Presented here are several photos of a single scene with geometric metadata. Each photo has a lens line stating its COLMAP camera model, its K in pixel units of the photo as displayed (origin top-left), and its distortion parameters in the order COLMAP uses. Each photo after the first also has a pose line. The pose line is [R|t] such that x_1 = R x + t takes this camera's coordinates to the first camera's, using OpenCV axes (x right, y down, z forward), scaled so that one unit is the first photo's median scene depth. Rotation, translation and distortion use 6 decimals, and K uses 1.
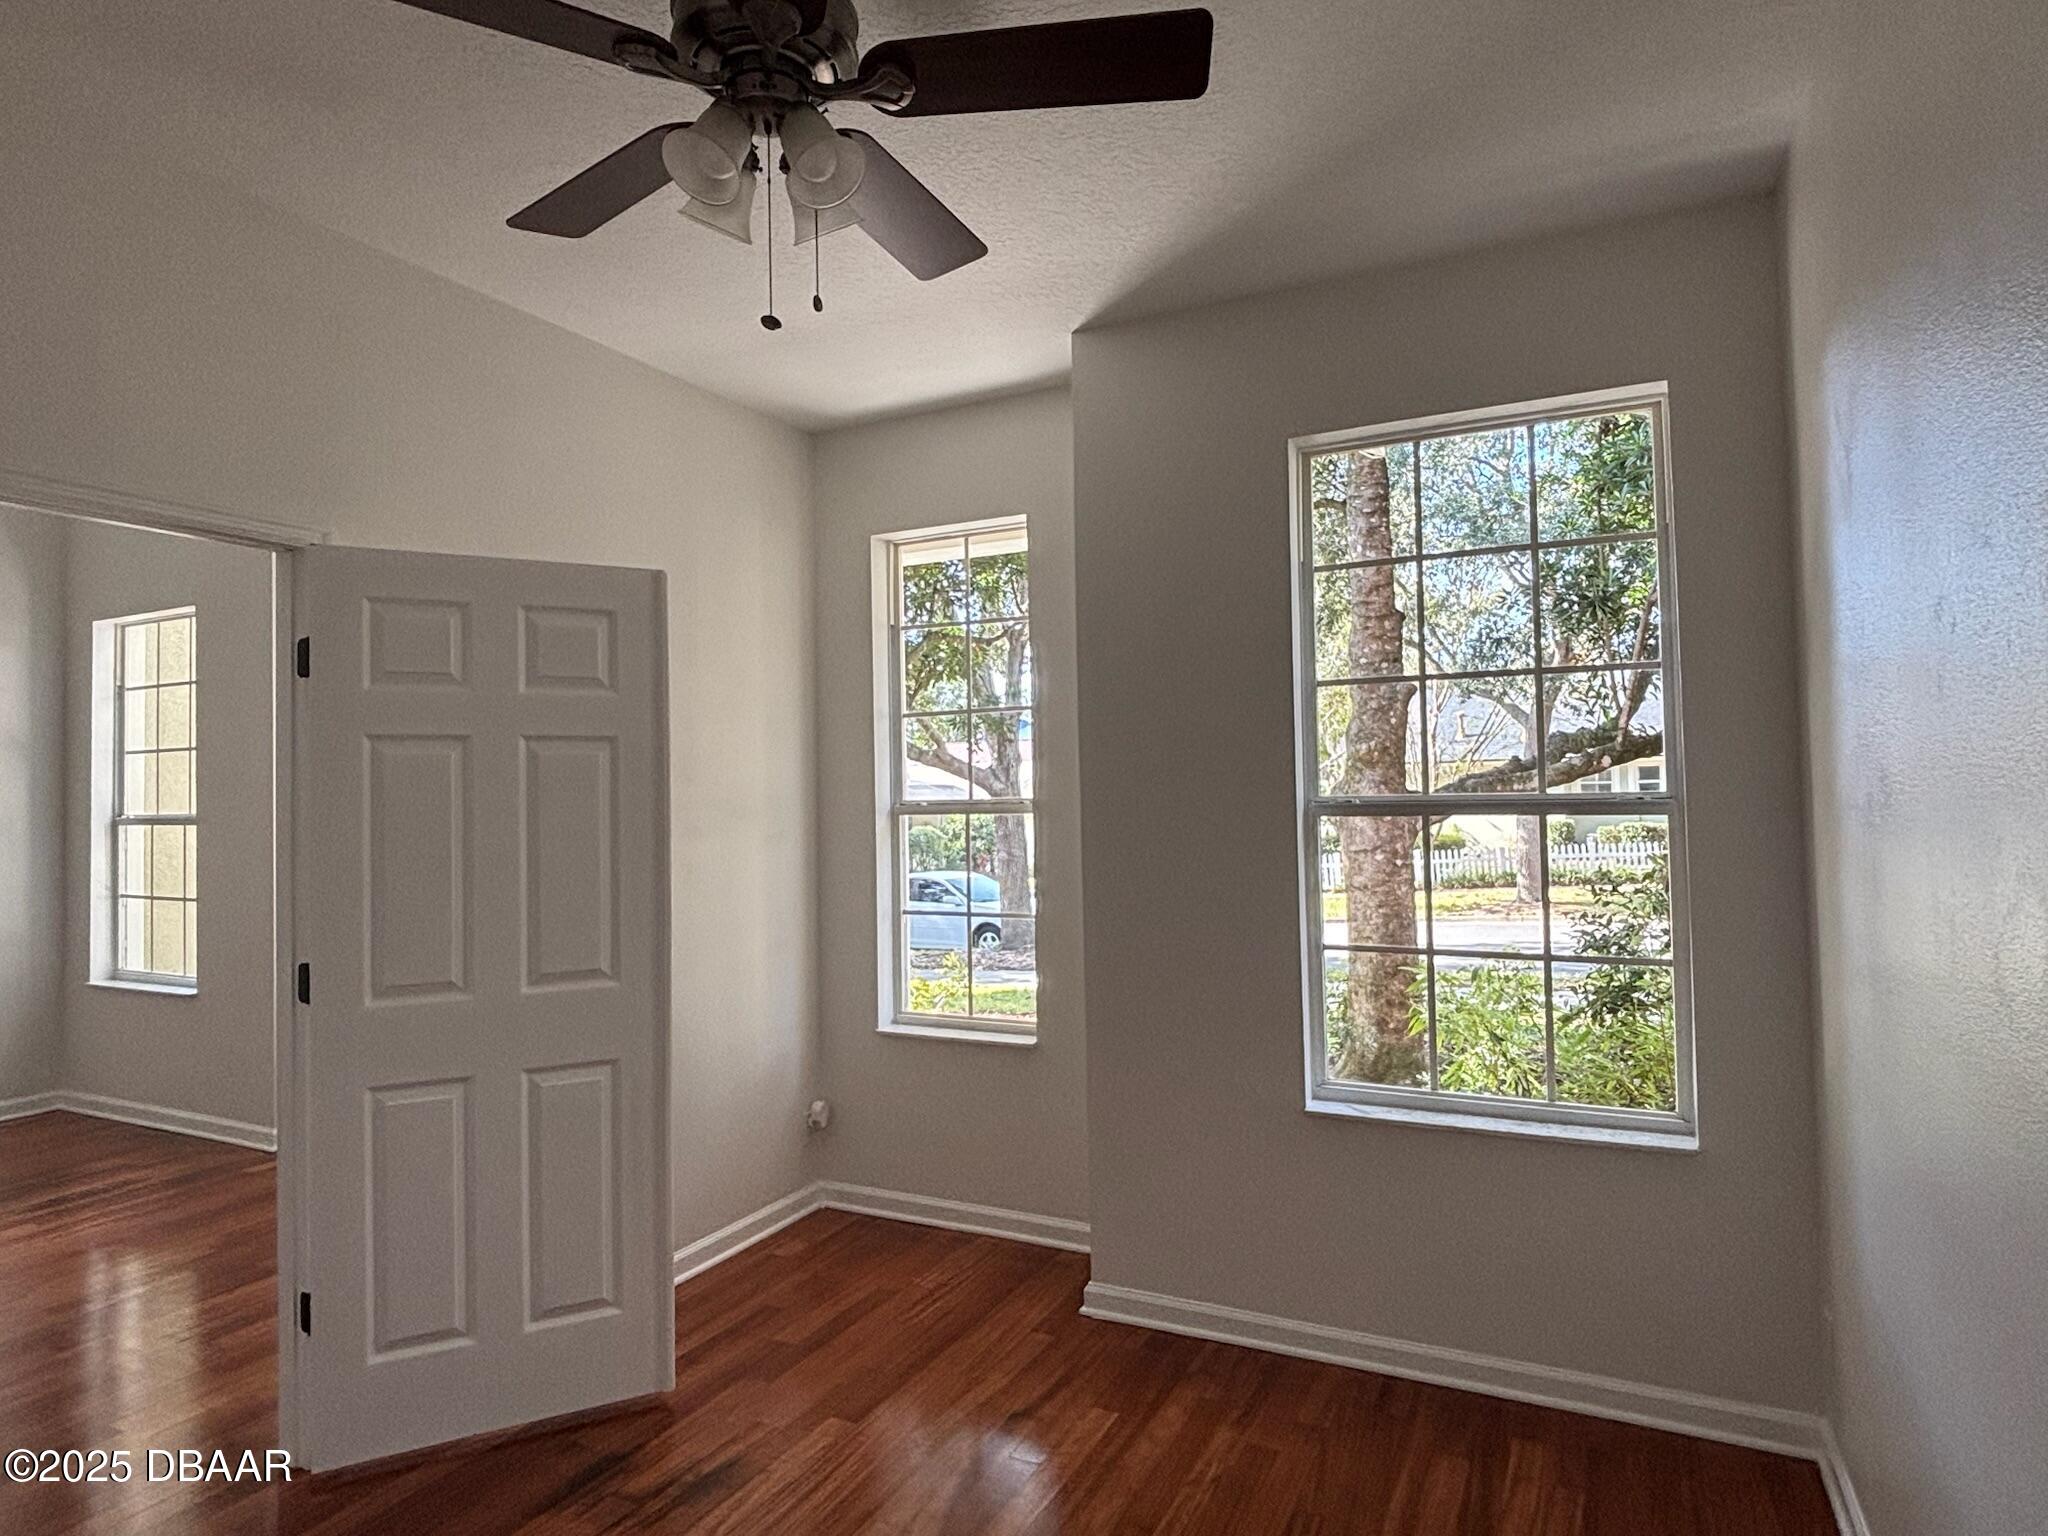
lens RADIAL K [[1177.1, 0, 1017.9], [0, 1177.1, 760.2], [0, 0, 1]] dist [-0.007207, 0.000245]
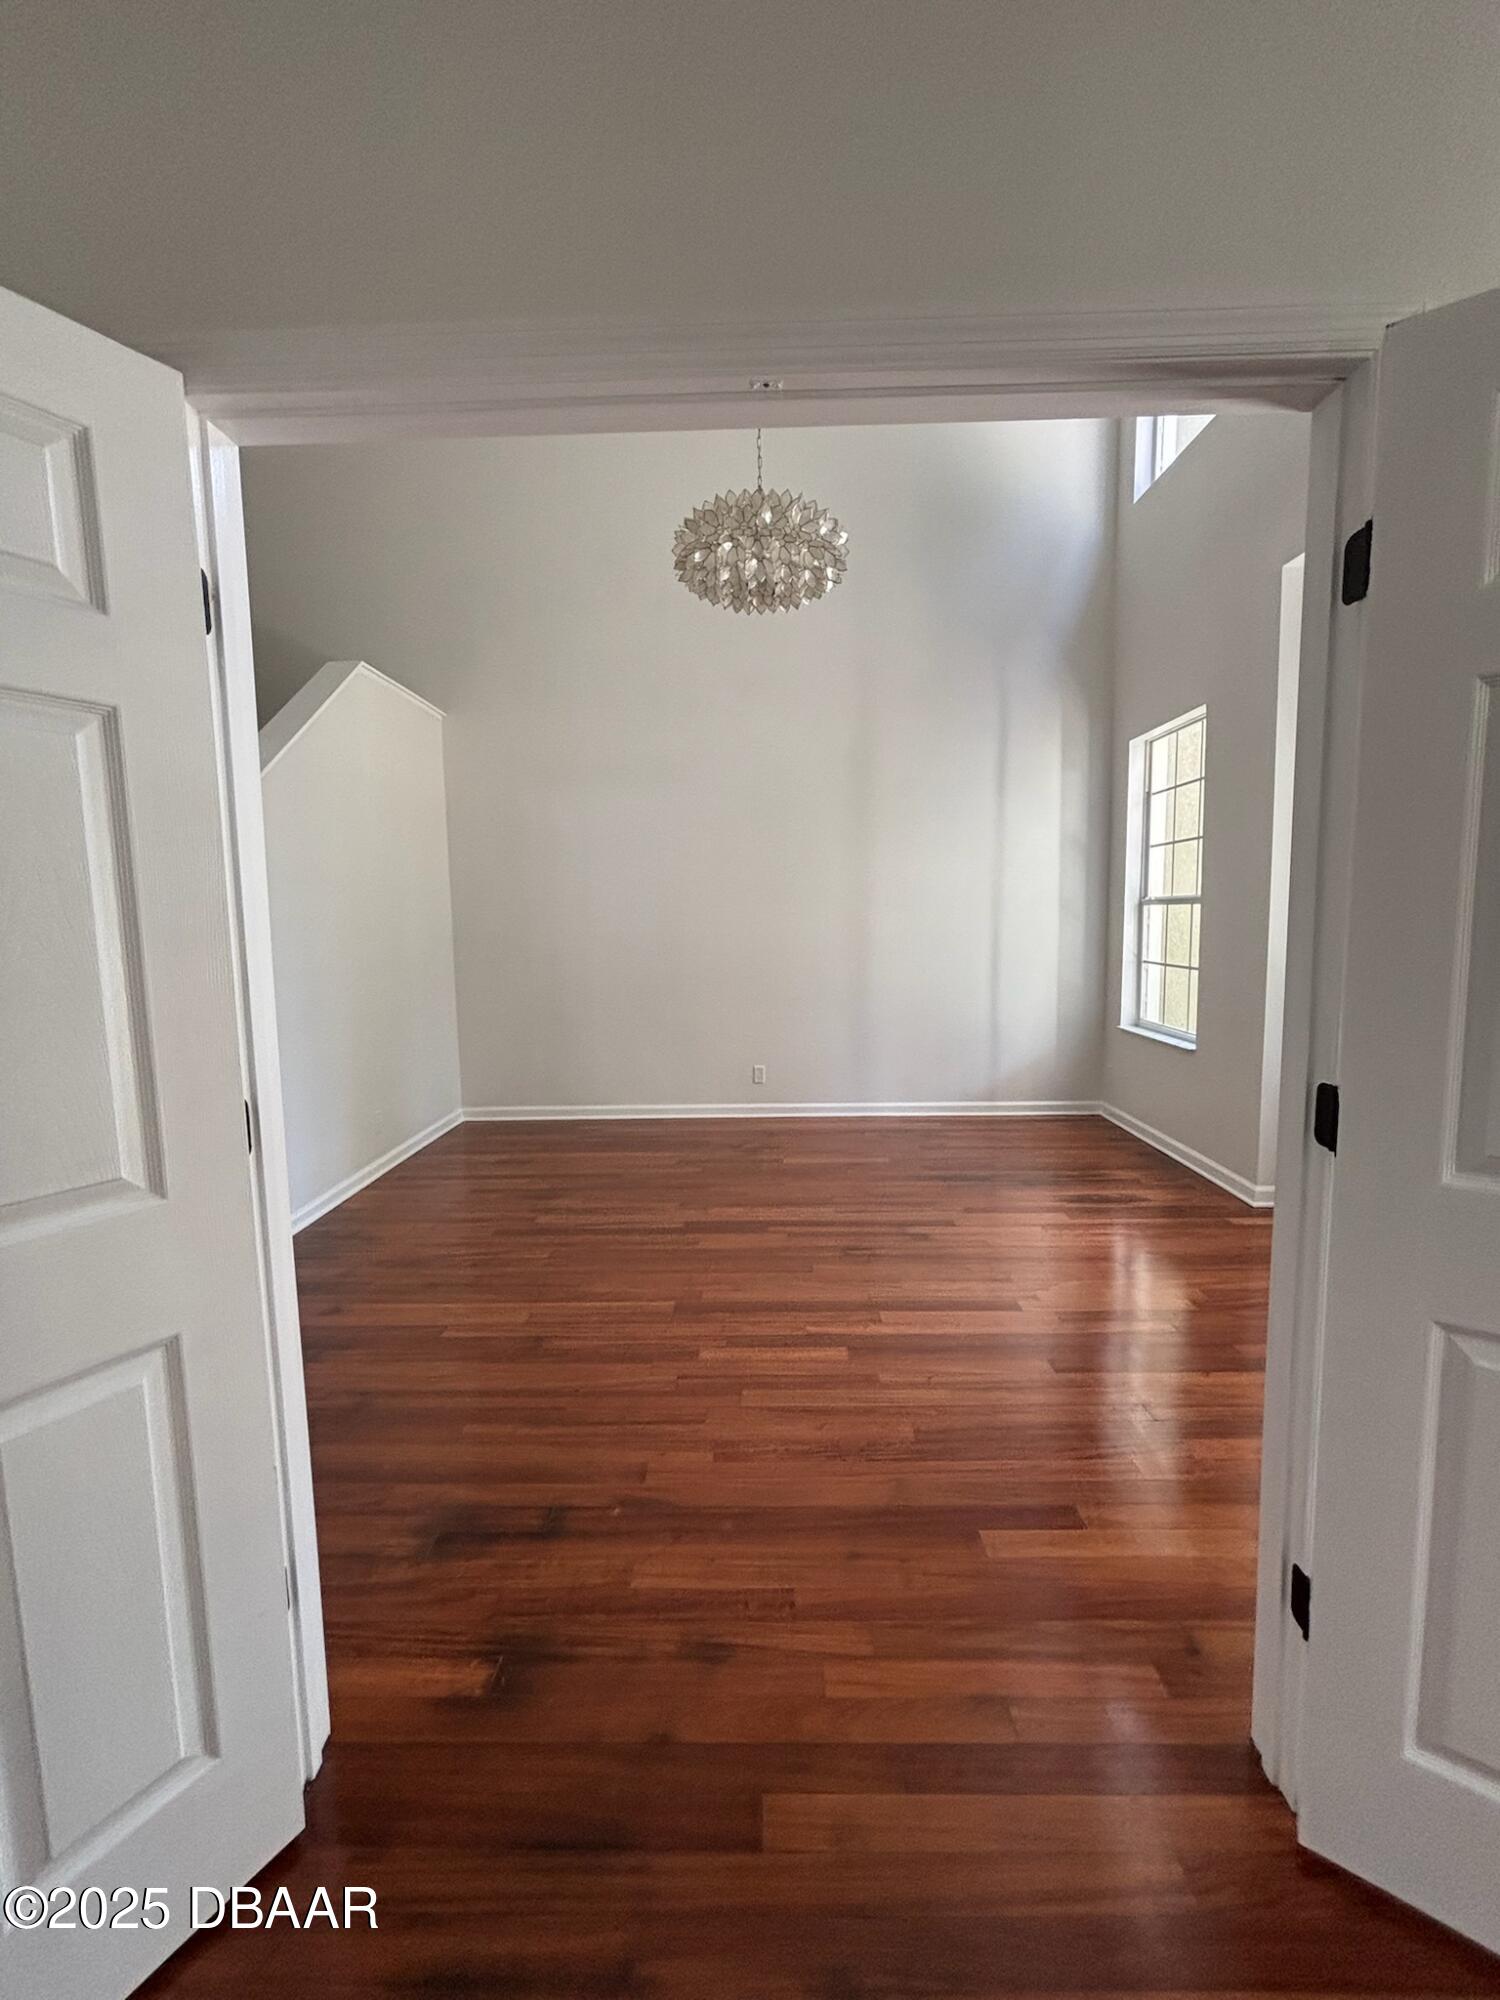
lens RADIAL K [[813.2, 0, 752.5], [0, 813.2, 988.4], [0, 0, 1]] dist [0.004270, 0.000135]
pose [[0.434278, 0.092771, -0.895989, -0.228501], [0.032001, 0.992466, 0.118271, 0.039286], [0.900210, -0.080036, 0.428037, 0.347420]]
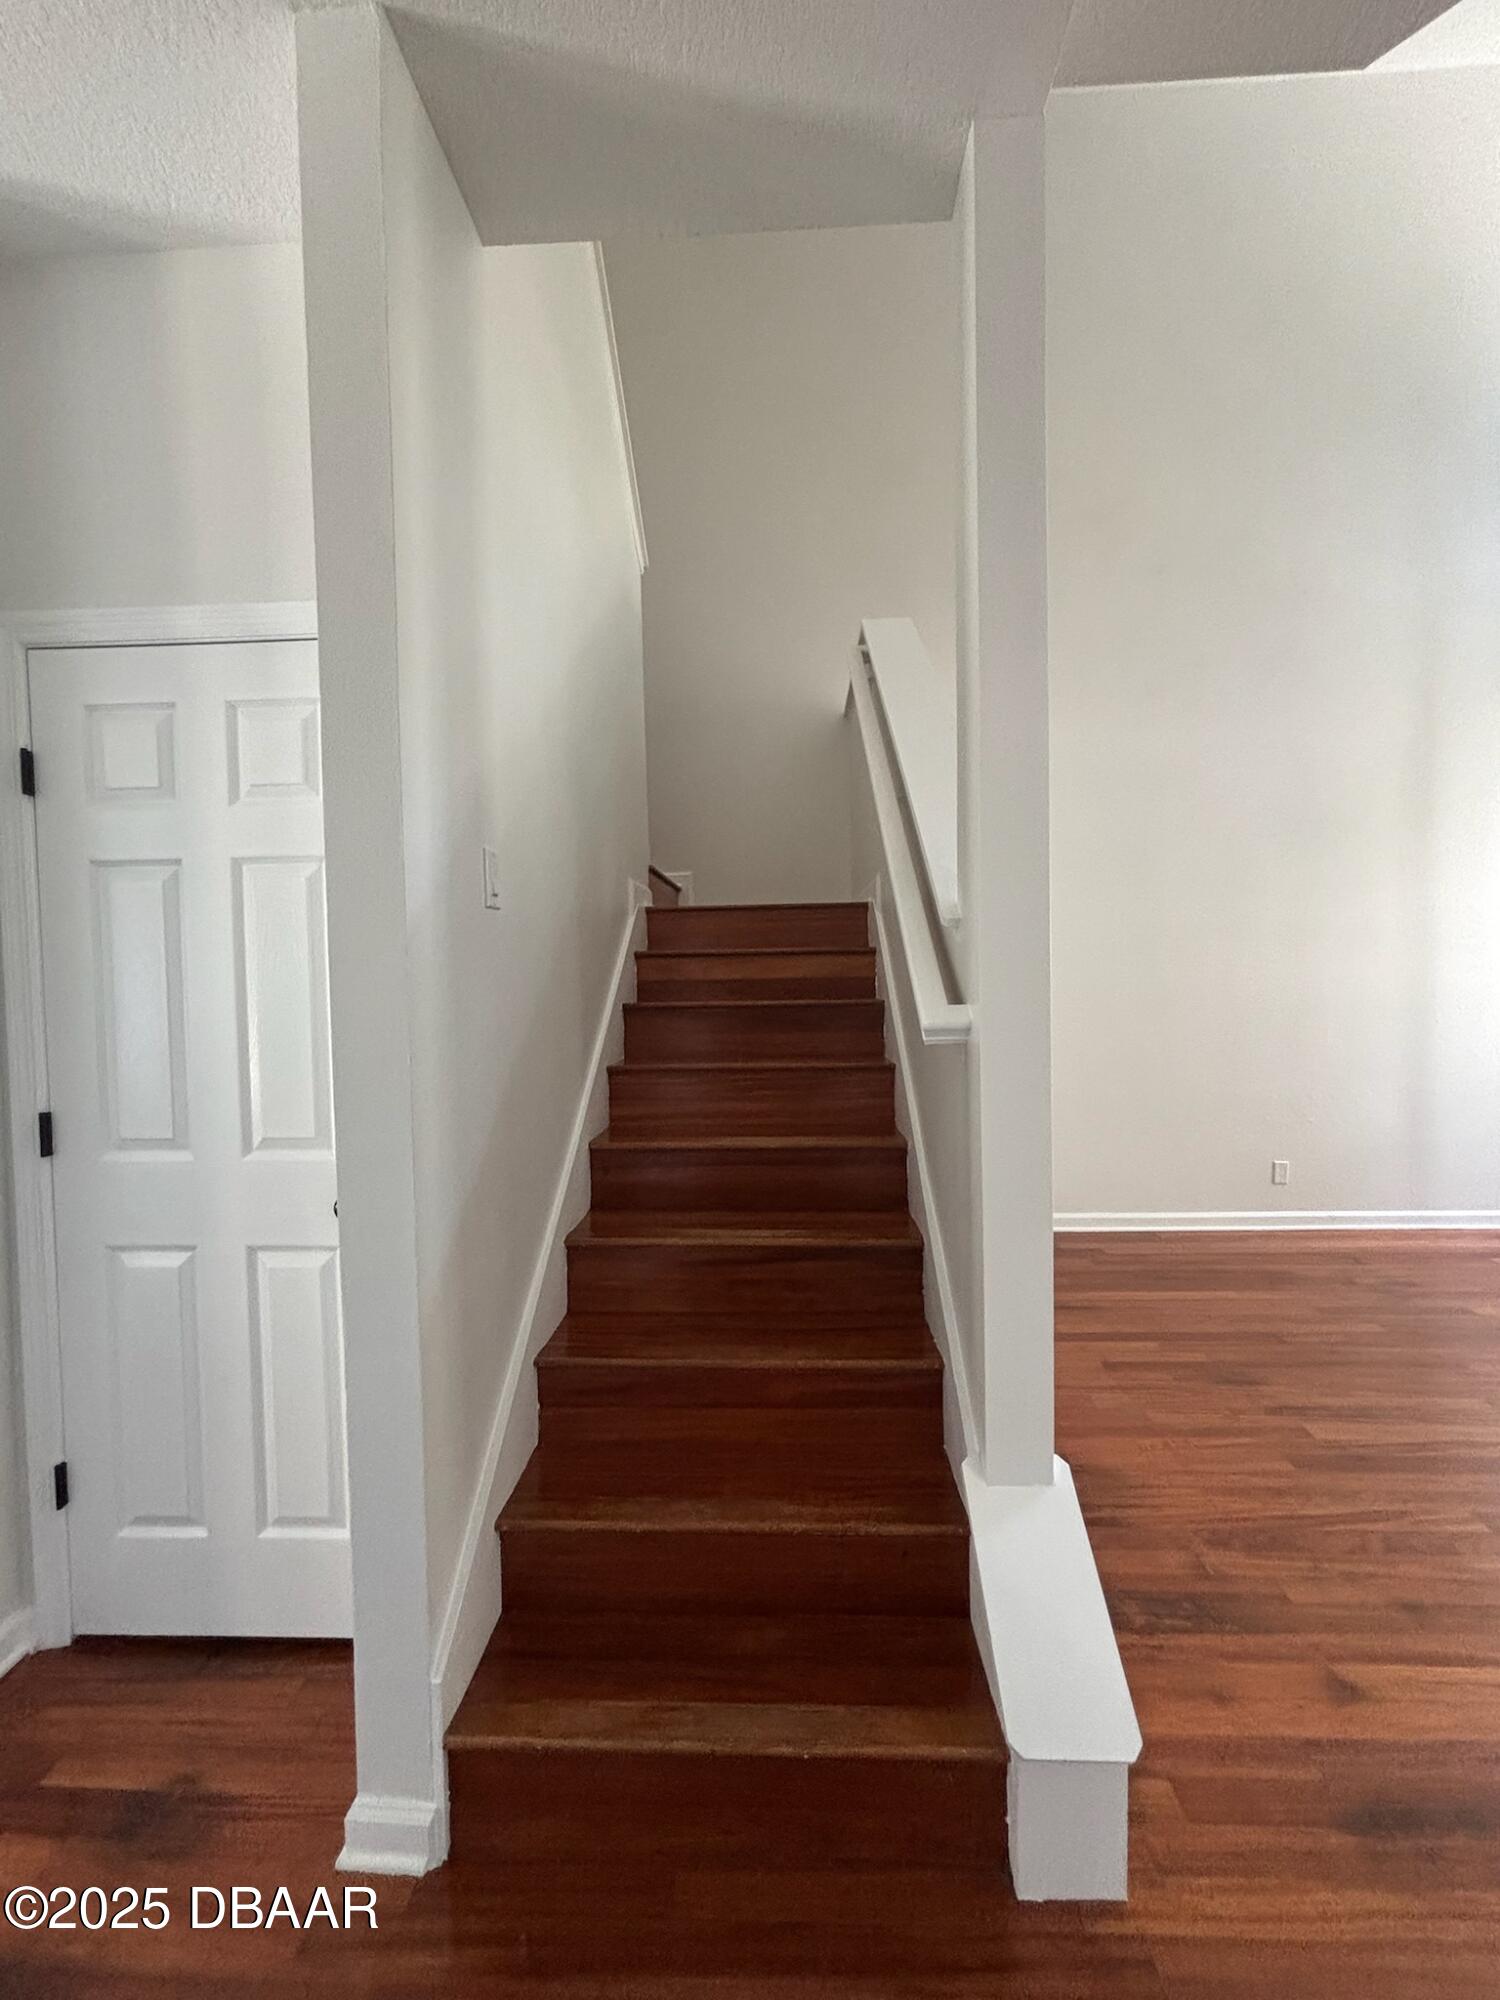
lens RADIAL K [[813.2, 0, 756.0], [0, 813.2, 998.4], [0, 0, 1]] dist [0.004270, 0.000135]
pose [[0.417952, 0.040950, -0.907546, -0.777178], [0.036341, 0.997430, 0.061741, 0.036417], [0.907742, -0.058786, 0.415390, -0.086396]]
